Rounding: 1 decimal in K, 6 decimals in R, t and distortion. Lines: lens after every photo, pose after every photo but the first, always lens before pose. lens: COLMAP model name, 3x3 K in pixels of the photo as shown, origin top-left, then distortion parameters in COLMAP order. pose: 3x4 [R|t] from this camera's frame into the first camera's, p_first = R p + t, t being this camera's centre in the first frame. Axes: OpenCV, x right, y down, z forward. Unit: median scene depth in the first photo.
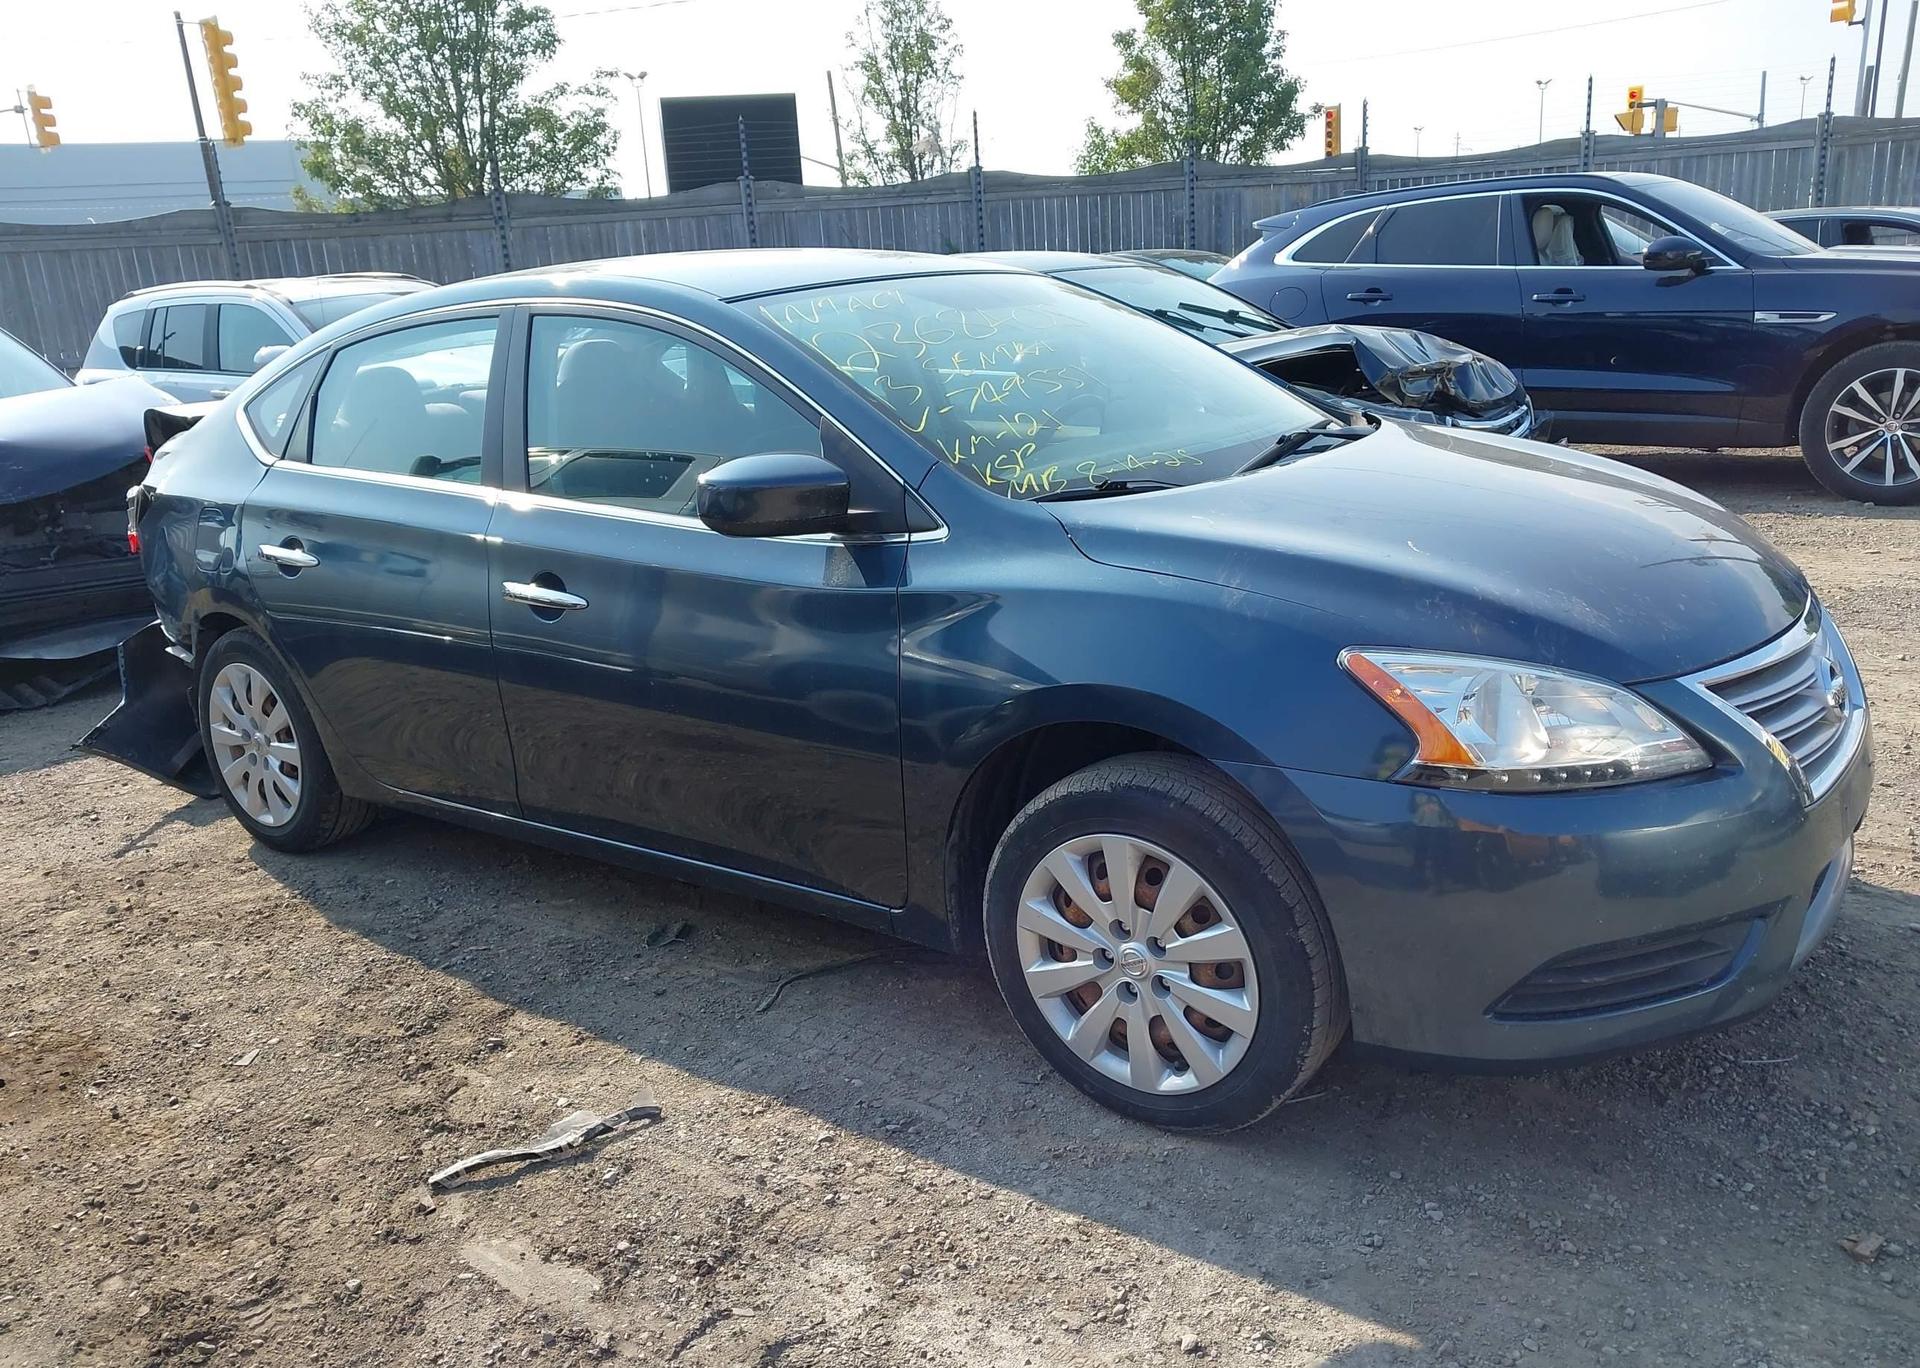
lens RADIAL K [[1847.8, 0, 1033.1], [0, 1847.8, 570.0], [0, 0, 1]] dist [0.004348, -0.007842]
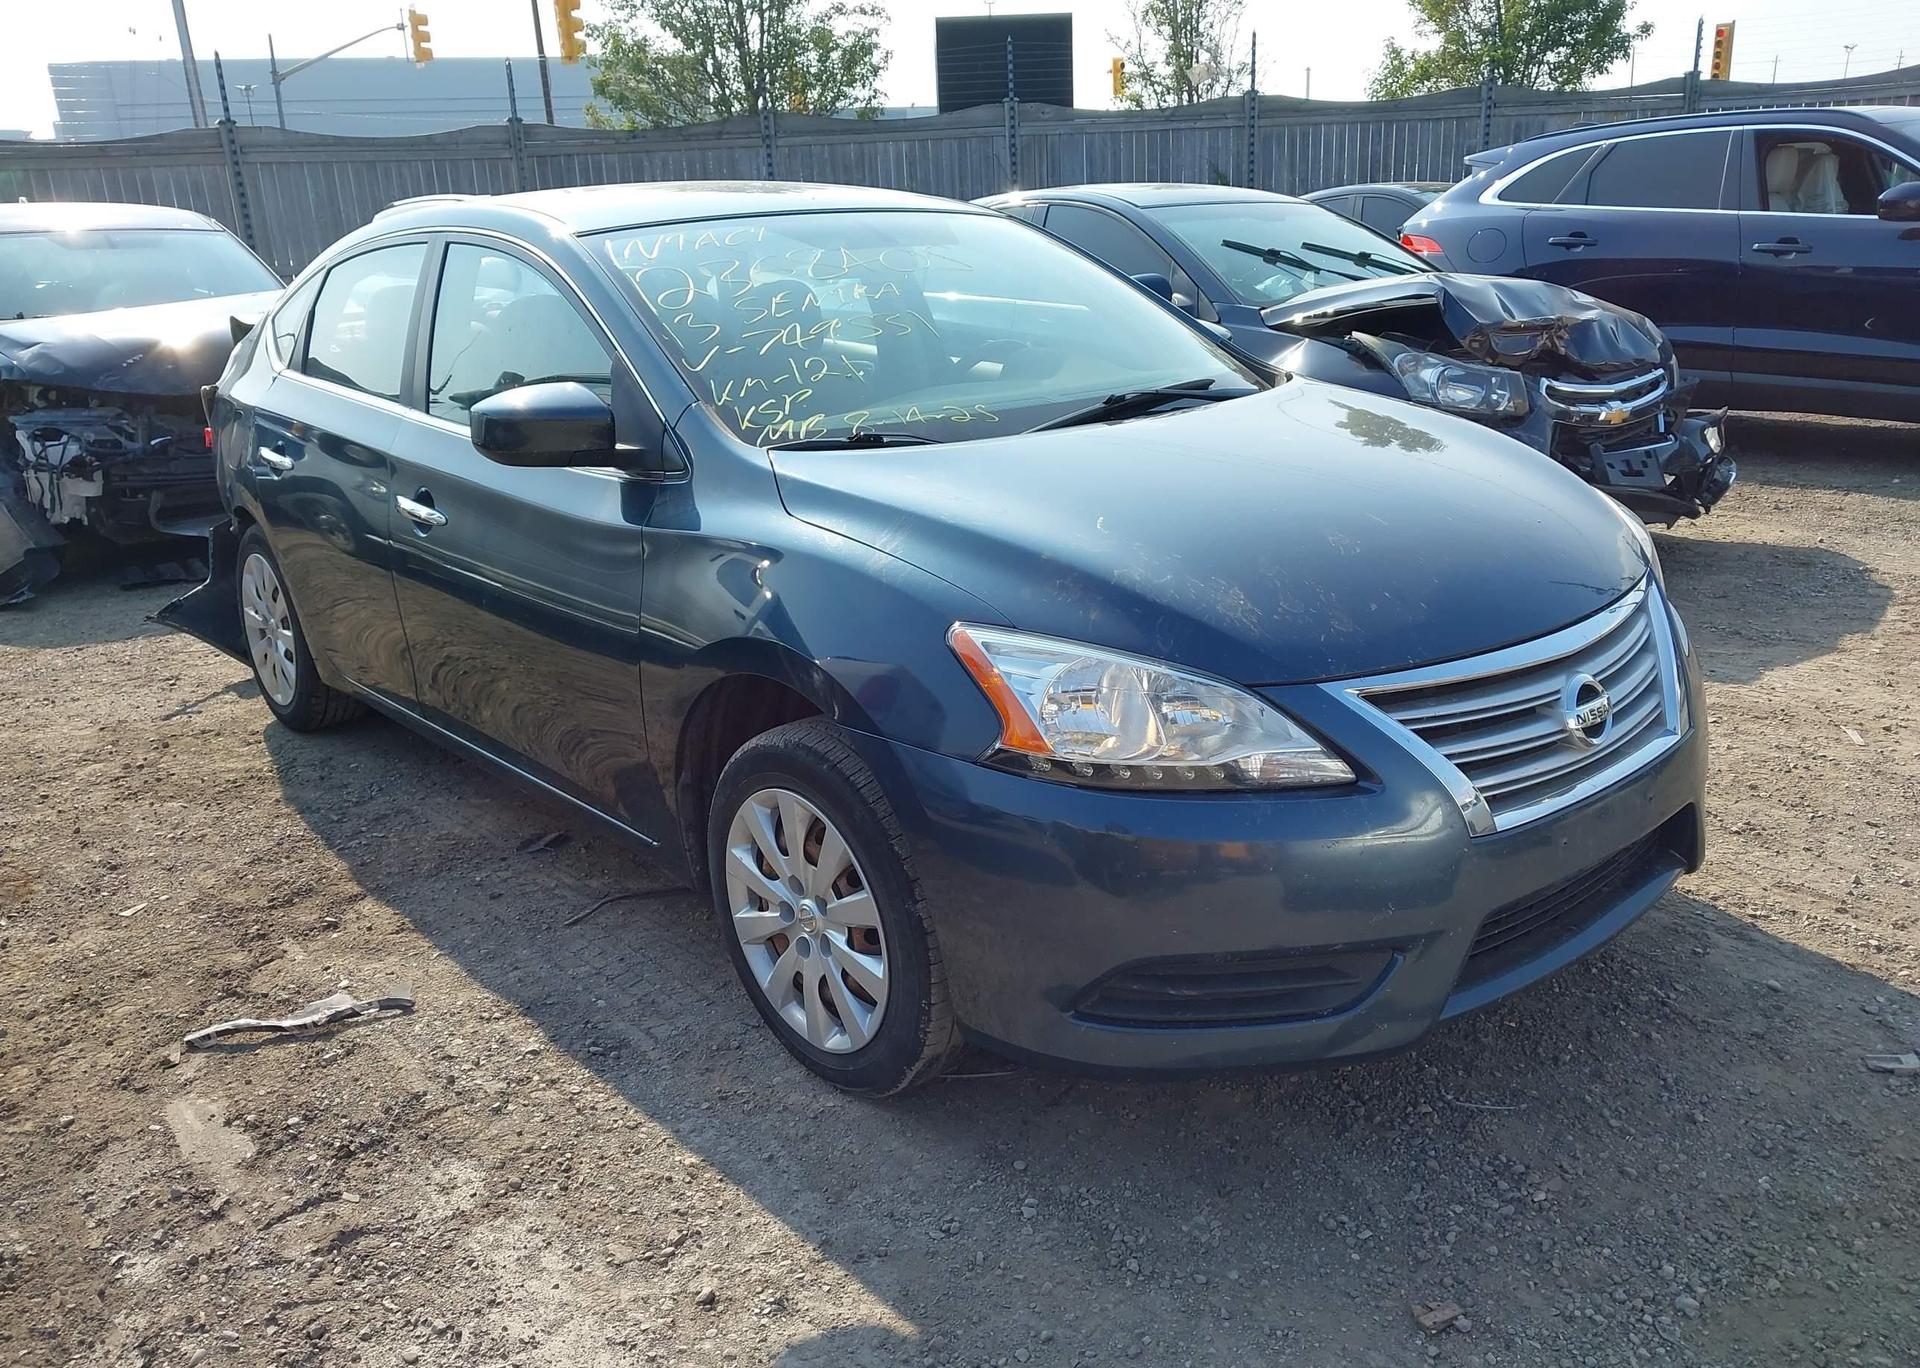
lens RADIAL K [[1861.7, 0, 959.8], [0, 1861.7, 599.1], [0, 0, 1]] dist [-0.003579, 0.017393]
pose [[0.966879, 0.076566, -0.243482, 0.293886], [-0.062876, 0.995998, 0.063520, -0.023213], [0.247371, -0.046107, 0.967823, 0.044116]]
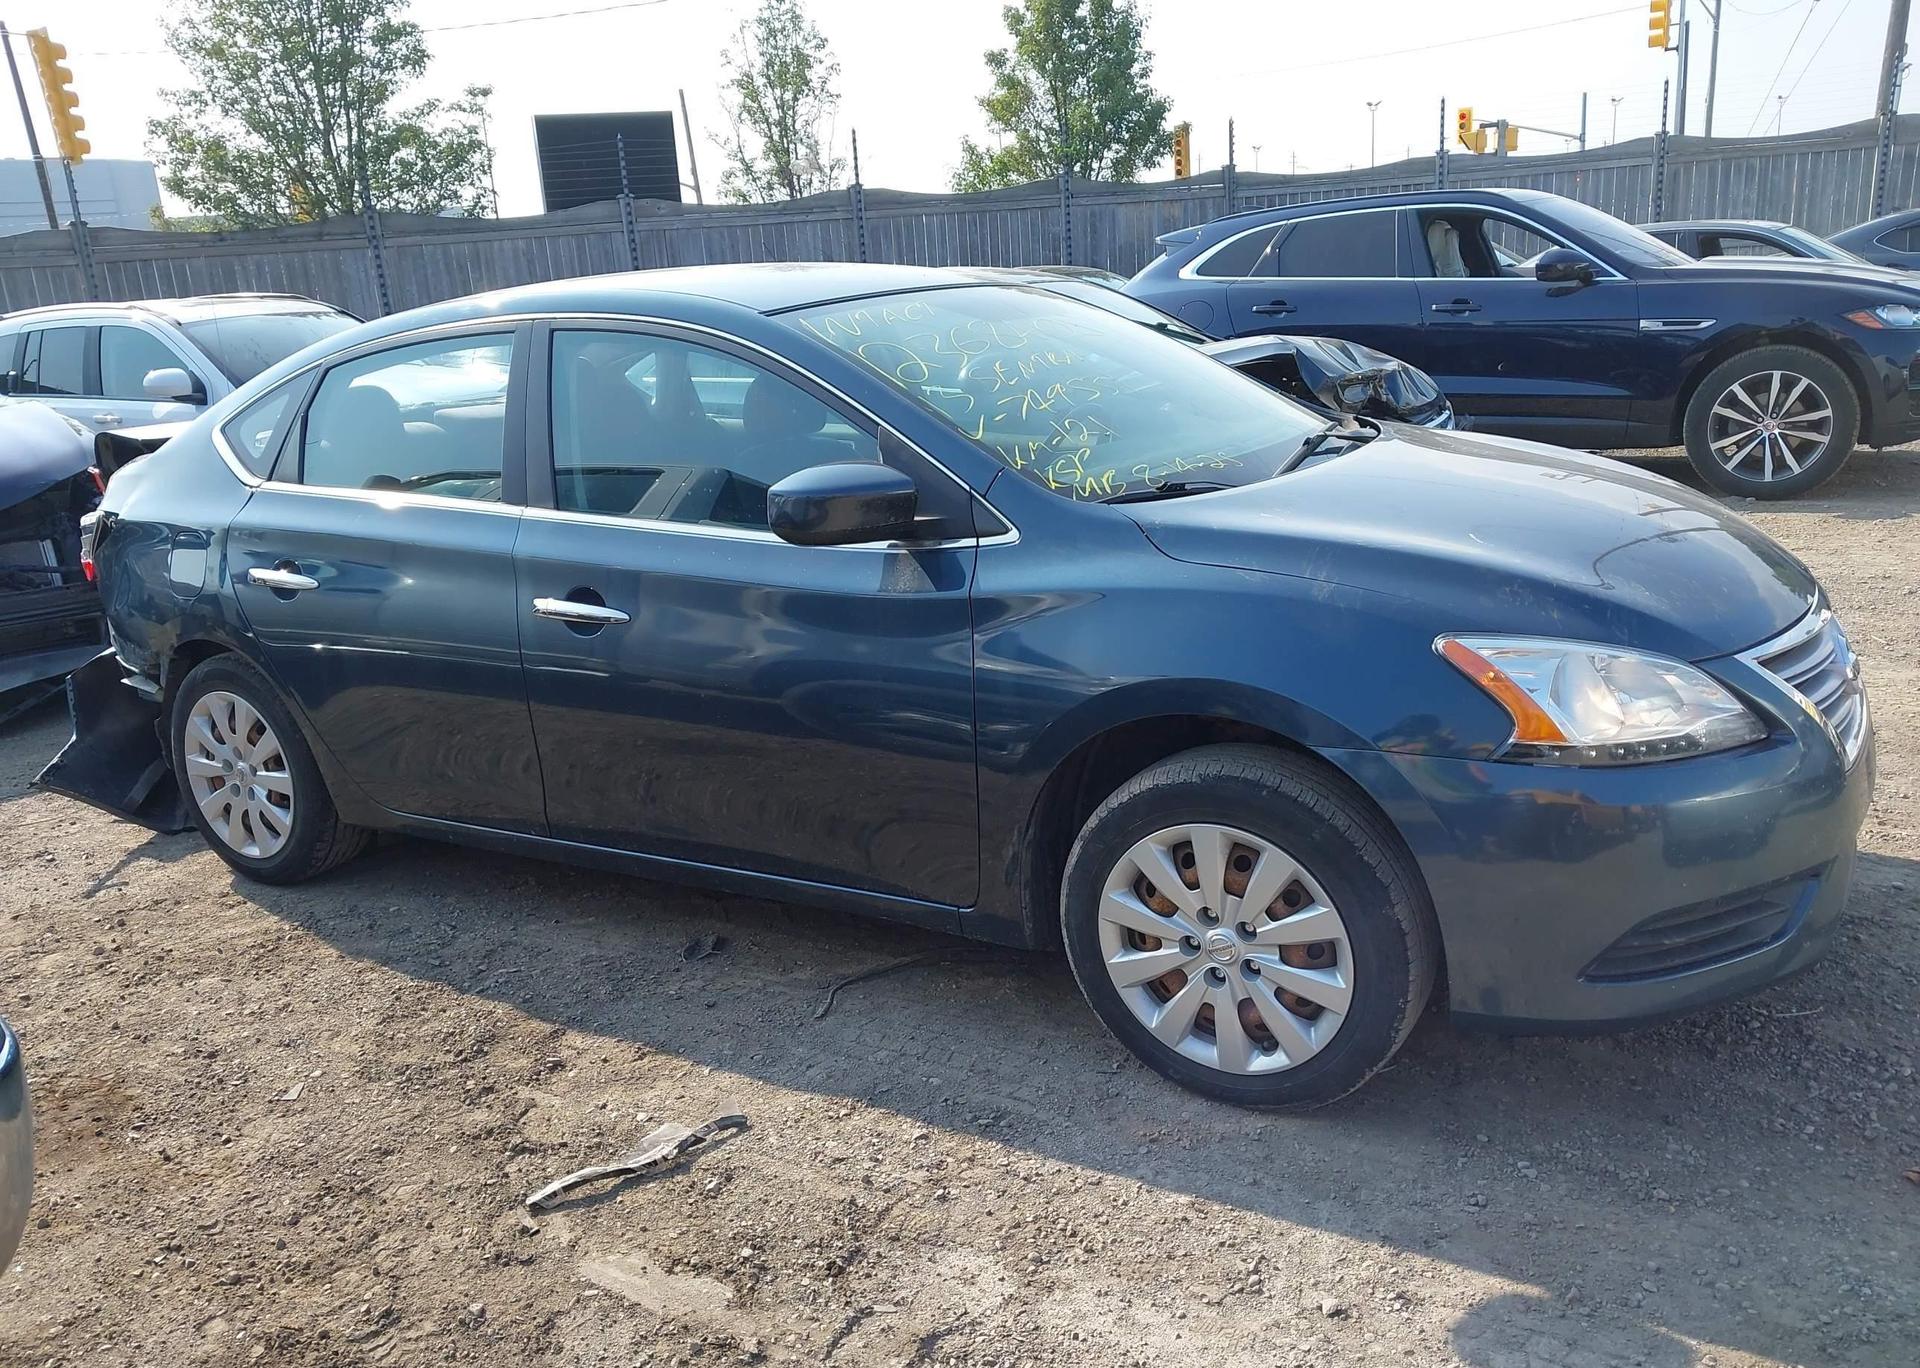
lens RADIAL K [[1829.2, 0, 1071.5], [0, 1829.2, 569.5], [0, 0, 1]] dist [0.007896, -0.012229]
pose [[0.993621, -0.023924, 0.110207, -0.109489], [0.024840, 0.999667, -0.006941, 0.005054], [-0.110004, 0.009634, 0.993884, -0.006694]]
